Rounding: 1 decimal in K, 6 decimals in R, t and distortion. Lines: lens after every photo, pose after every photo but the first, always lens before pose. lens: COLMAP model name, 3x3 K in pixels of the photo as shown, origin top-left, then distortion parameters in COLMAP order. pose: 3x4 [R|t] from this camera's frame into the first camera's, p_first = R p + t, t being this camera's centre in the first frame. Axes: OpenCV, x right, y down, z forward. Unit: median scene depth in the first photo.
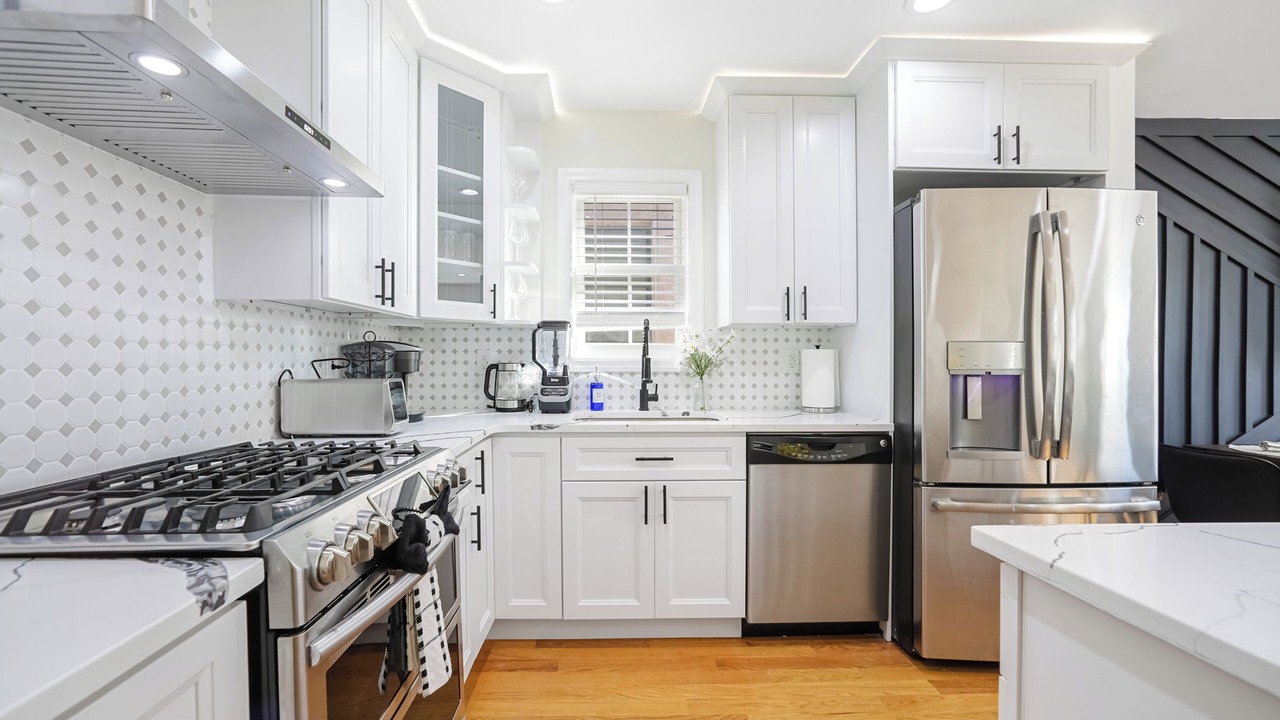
lens RADIAL K [[512.9, 0, 636.6], [0, 512.9, 365.8], [0, 0, 1]] dist [-0.021061, 0.007114]
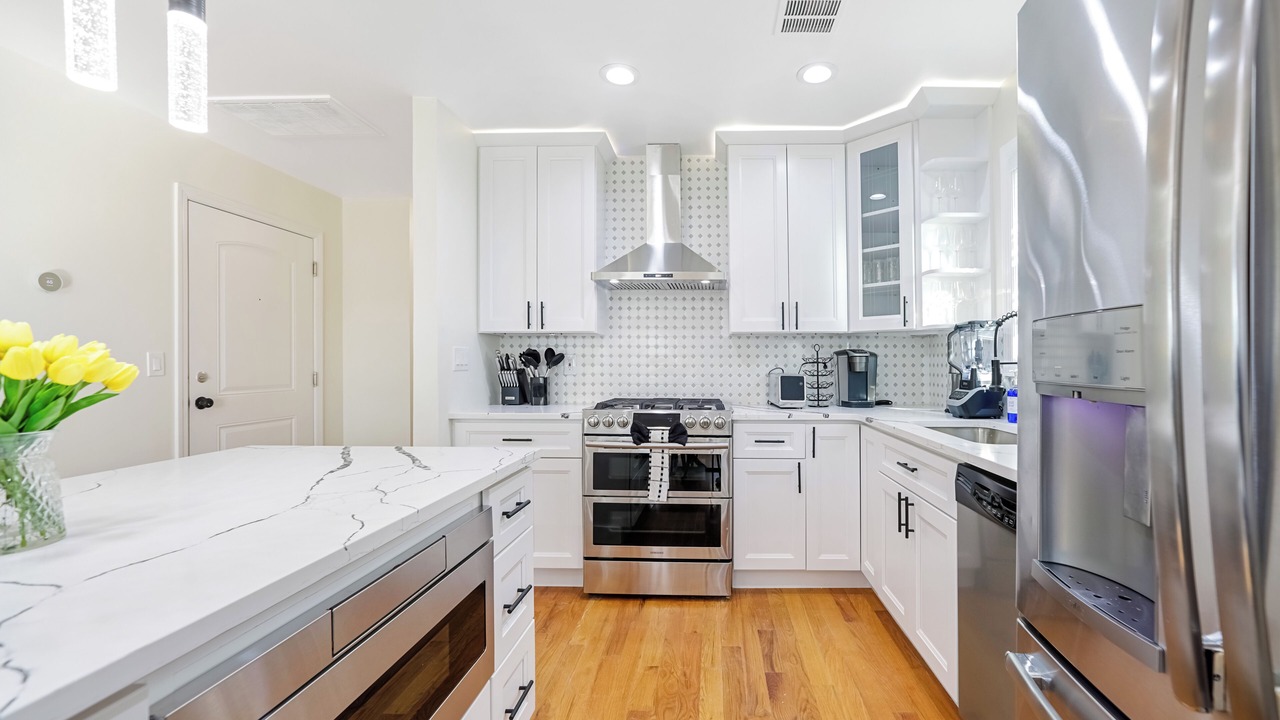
lens RADIAL K [[512.9, 0, 638.5], [0, 512.9, 361.5], [0, 0, 1]] dist [-0.021061, 0.007114]
pose [[-0.122858, 0.002135, -0.992422, 0.927087], [-0.008630, 0.999958, 0.003219, -0.013049], [0.992387, 0.008960, -0.122834, 0.554695]]
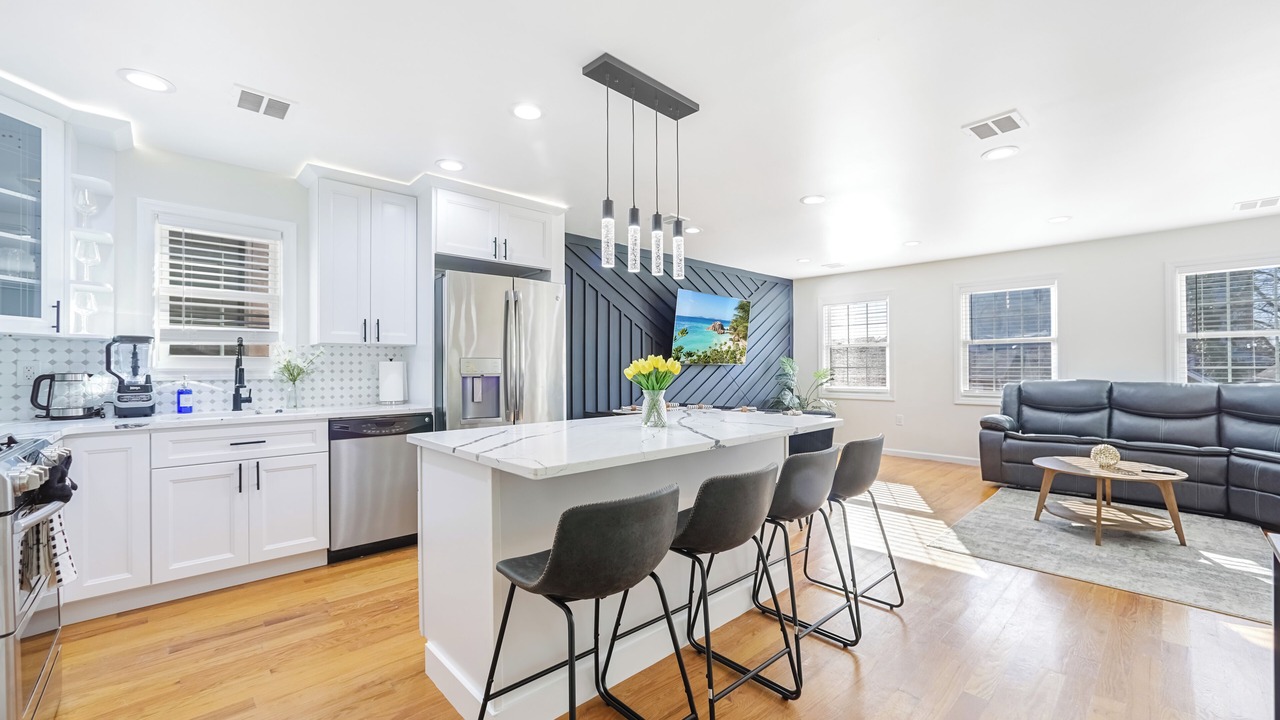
lens RADIAL K [[512.9, 0, 669.8], [0, 512.9, 362.5], [0, 0, 1]] dist [-0.021061, 0.007114]
pose [[0.746090, 0.001829, 0.665842, -0.023488], [0.012434, 0.999784, -0.016679, 0.005023], [-0.665728, 0.020723, 0.745906, -0.659228]]
